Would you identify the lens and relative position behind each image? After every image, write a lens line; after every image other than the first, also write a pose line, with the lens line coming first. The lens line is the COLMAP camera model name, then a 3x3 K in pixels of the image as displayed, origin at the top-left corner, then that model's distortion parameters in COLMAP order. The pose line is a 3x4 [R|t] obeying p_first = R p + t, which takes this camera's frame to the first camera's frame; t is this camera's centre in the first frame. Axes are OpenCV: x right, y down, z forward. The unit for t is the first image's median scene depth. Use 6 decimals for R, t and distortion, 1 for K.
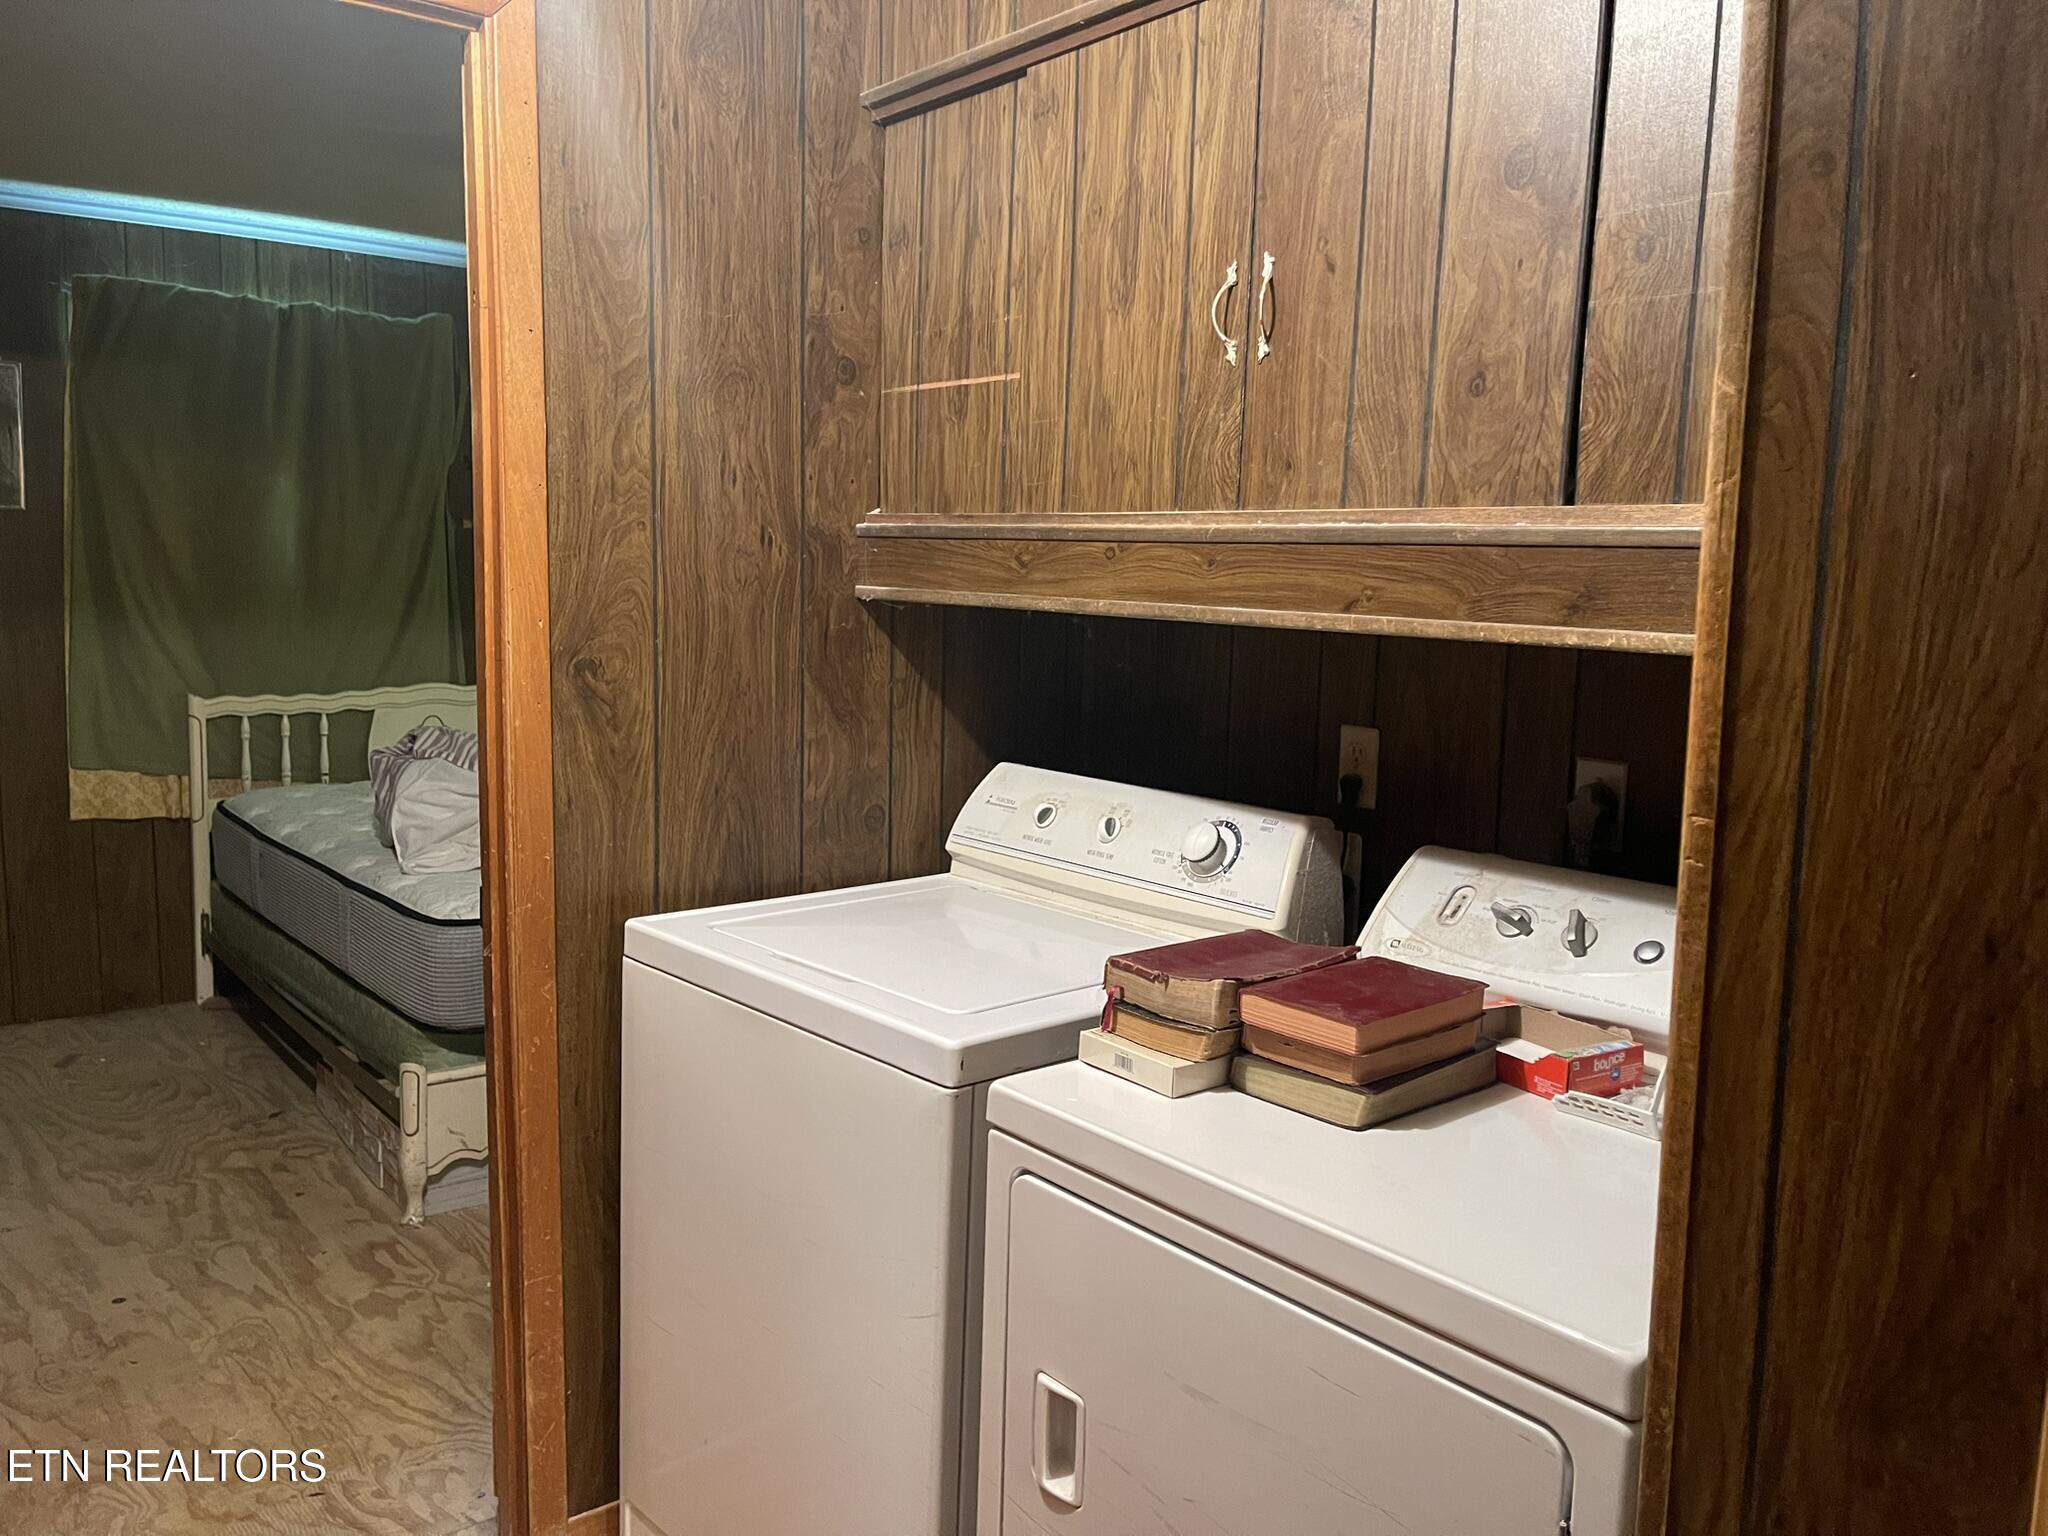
lens RADIAL K [[1537.5, 0, 1023.9], [0, 1537.5, 758.0], [0, 0, 1]] dist [0.091228, -0.114173]
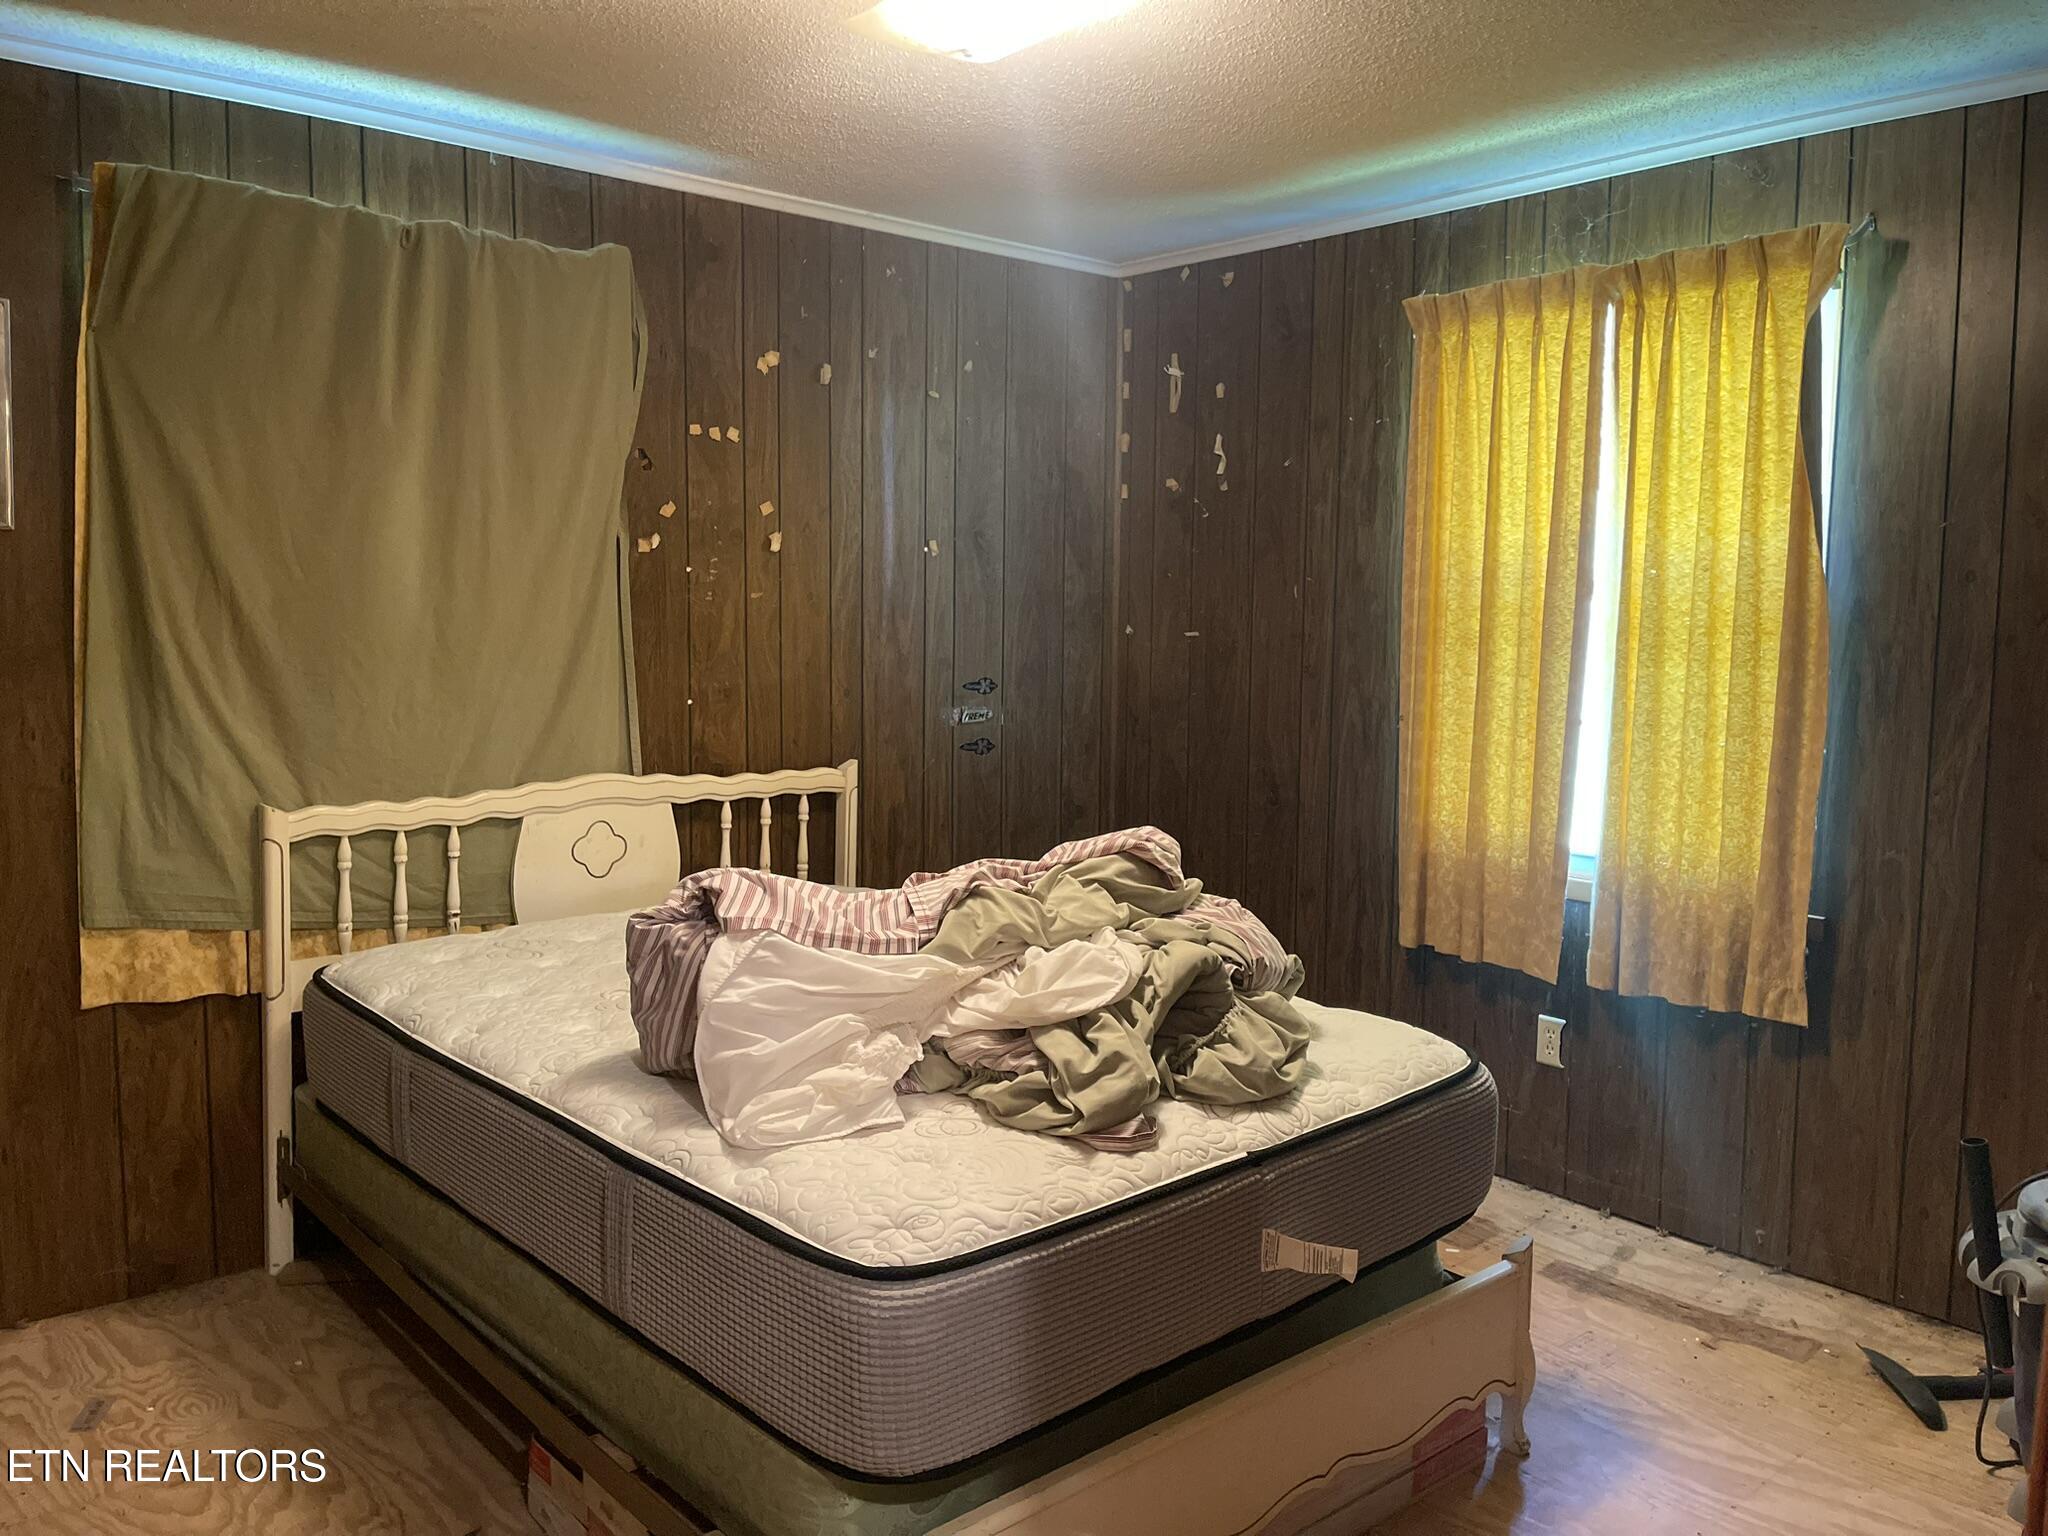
lens RADIAL K [[1494.9, 0, 1025.2], [0, 1494.9, 737.9], [0, 0, 1]] dist [0.006826, -0.041112]
pose [[0.997228, -0.013730, 0.073128, -0.263981], [0.016228, 0.999301, -0.033665, -0.042727], [-0.072615, 0.034758, 0.996754, 0.358665]]
